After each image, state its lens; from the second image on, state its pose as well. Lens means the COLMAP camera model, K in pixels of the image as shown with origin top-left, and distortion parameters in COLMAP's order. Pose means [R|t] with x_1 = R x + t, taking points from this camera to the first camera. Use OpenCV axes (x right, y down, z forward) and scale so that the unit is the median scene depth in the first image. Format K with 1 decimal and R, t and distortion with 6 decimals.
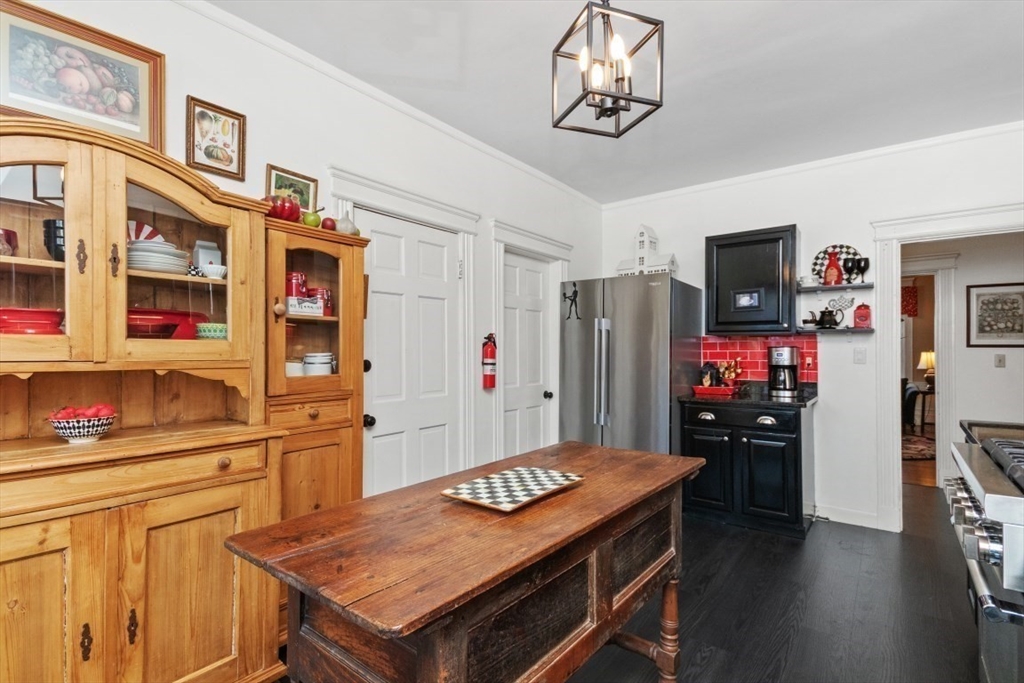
lens RADIAL K [[474.5, 0, 513.7], [0, 474.5, 347.7], [0, 0, 1]] dist [0.002343, 0.000015]
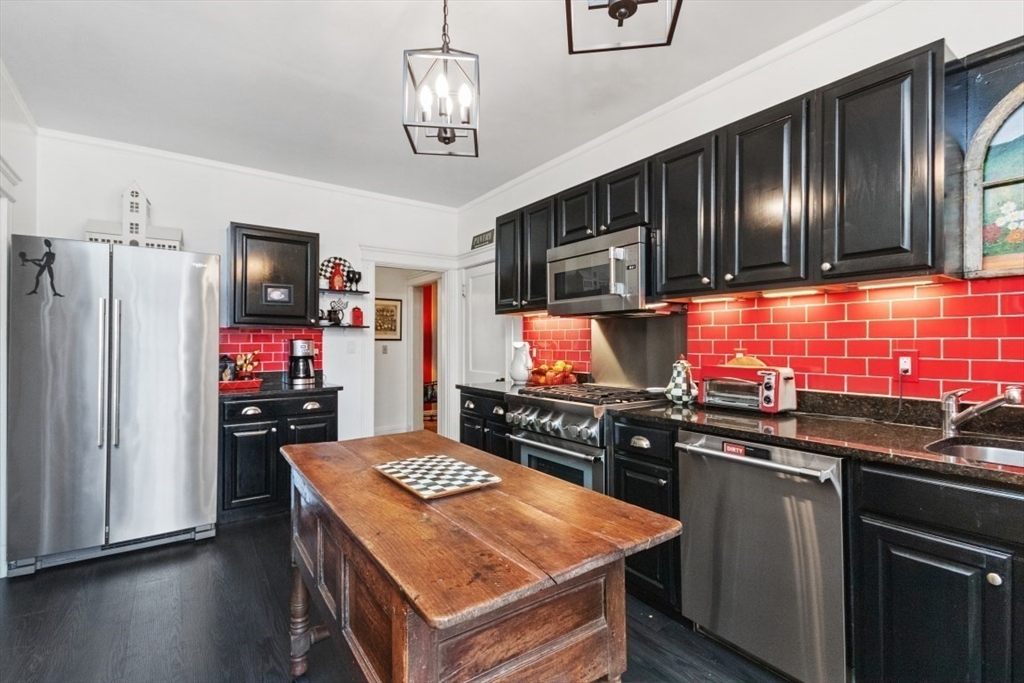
lens RADIAL K [[474.5, 0, 514.8], [0, 474.5, 341.1], [0, 0, 1]] dist [0.002343, 0.000015]
pose [[0.265733, 0.002316, 0.964044, -0.381088], [-0.007326, 0.999973, -0.000383, -0.001419], [-0.964019, -0.006961, 0.265743, 0.225476]]
